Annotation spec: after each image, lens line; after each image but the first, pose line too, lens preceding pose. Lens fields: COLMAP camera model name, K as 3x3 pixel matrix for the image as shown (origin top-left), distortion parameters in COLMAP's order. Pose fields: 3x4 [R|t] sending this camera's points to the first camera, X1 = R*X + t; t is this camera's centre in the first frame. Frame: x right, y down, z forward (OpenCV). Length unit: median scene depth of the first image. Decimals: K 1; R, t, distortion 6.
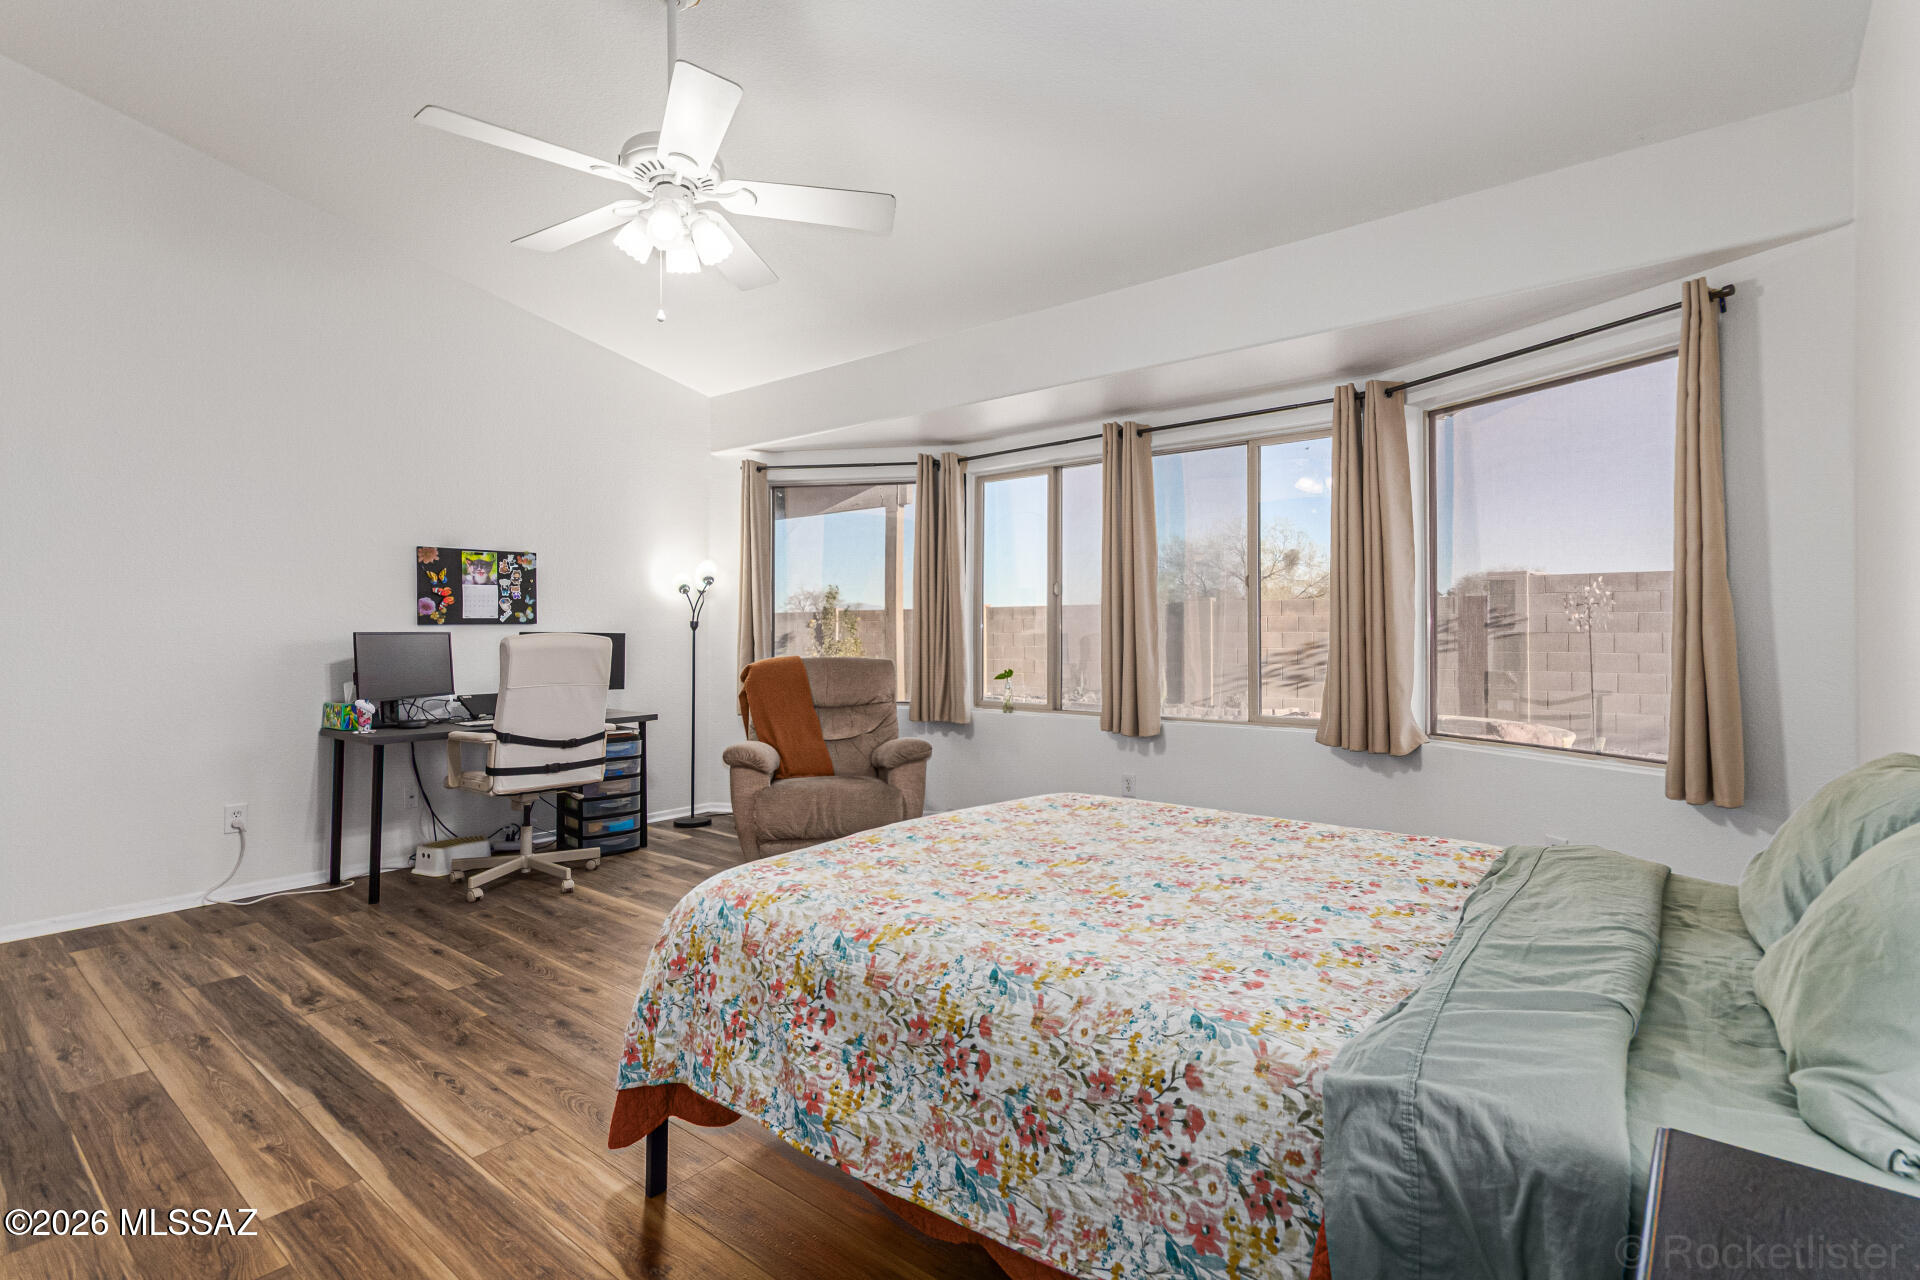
lens RADIAL K [[892.4, 0, 974.7], [0, 892.4, 634.6], [0, 0, 1]] dist [0.002707, -0.000959]
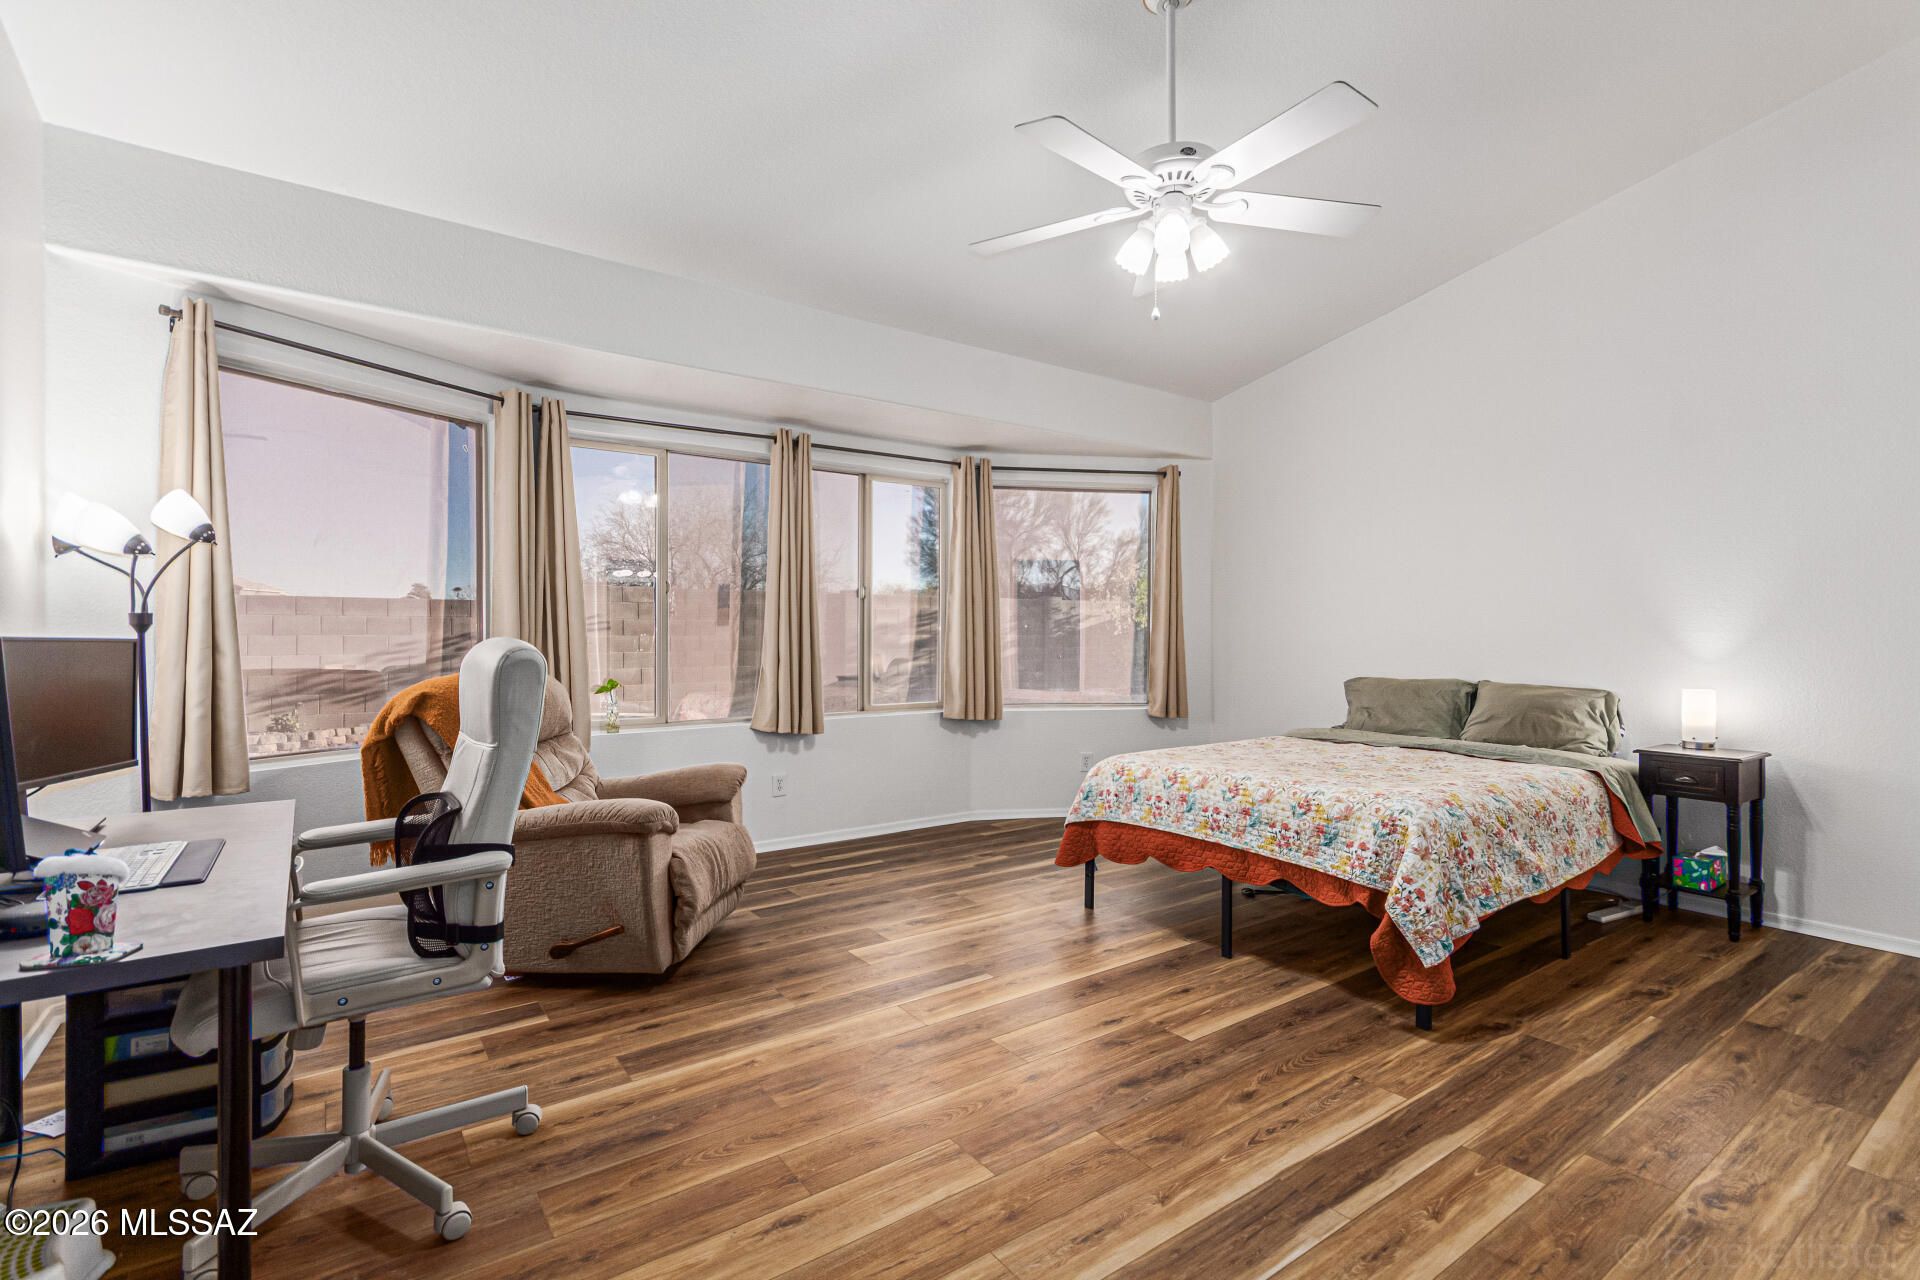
lens RADIAL K [[892.4, 0, 974.7], [0, 892.4, 634.6], [0, 0, 1]] dist [0.002707, -0.000959]
pose [[0.273533, 0.000404, 0.961863, -1.201980], [0.001681, 0.999998, -0.000898, -0.004022], [-0.961861, 0.001863, 0.273531, 0.810827]]
